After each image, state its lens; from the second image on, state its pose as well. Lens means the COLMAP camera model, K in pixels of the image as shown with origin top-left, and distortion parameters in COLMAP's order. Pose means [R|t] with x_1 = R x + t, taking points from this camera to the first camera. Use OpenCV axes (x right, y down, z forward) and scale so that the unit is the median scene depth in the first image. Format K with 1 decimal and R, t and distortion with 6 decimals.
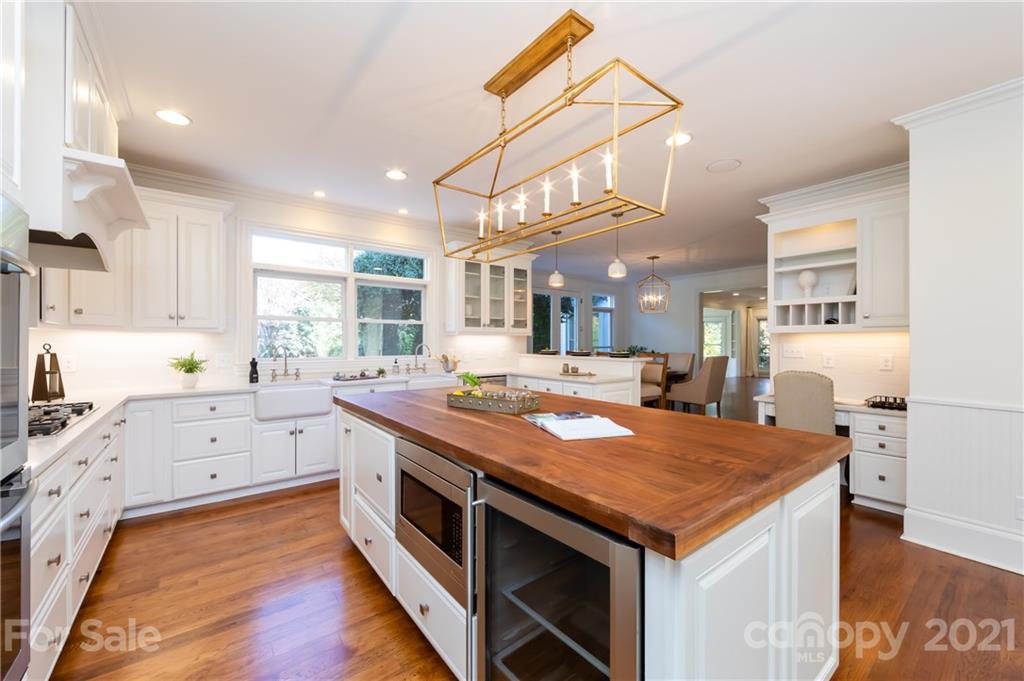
lens RADIAL K [[402.8, 0, 515.5], [0, 402.8, 342.2], [0, 0, 1]] dist [0.000411, -0.000422]
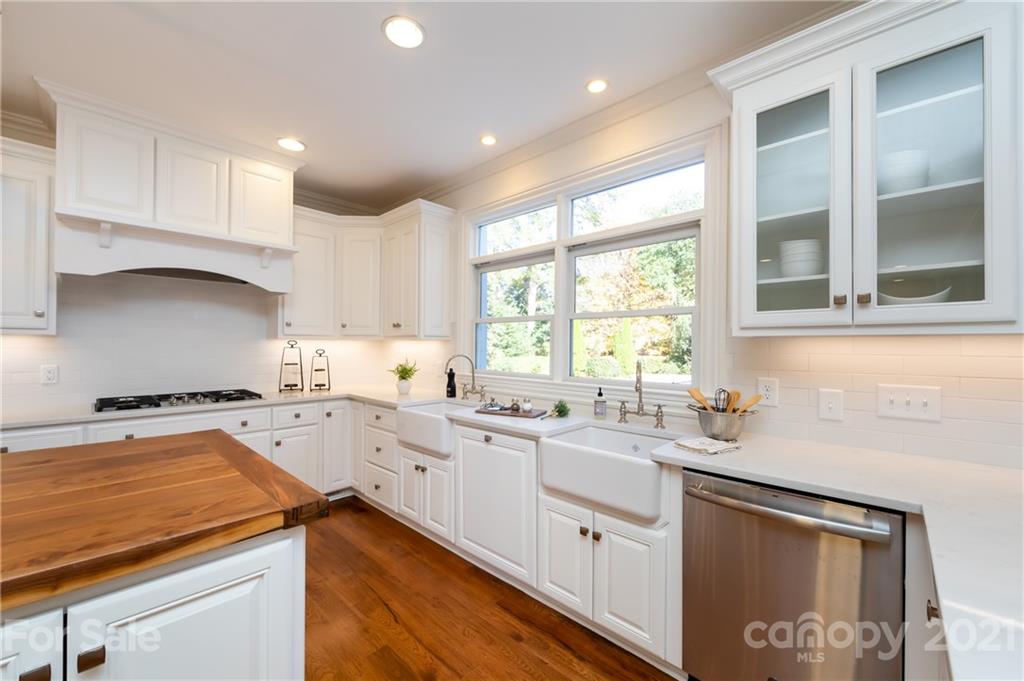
lens RADIAL K [[402.8, 0, 512.1], [0, 402.8, 342.5], [0, 0, 1]] dist [0.000411, -0.000422]
pose [[0.173487, -0.008523, -0.984799, 0.211191], [-0.012341, 0.999865, -0.010827, -0.007994], [0.984759, 0.014032, 0.173358, 0.936055]]
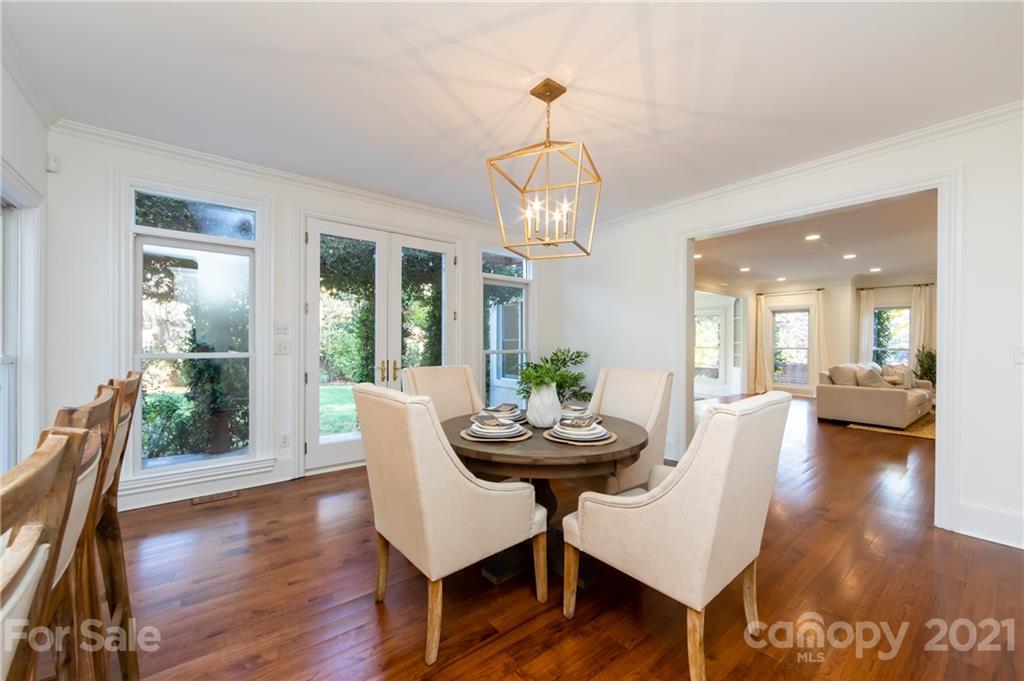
lens RADIAL K [[402.8, 0, 514.0], [0, 402.8, 340.9], [0, 0, 1]] dist [0.000411, -0.000422]
pose [[0.999509, 0.008607, 0.030134, 0.502941], [-0.008392, 0.999938, -0.007252, 0.005911], [-0.030195, 0.006995, 0.999520, 1.158299]]
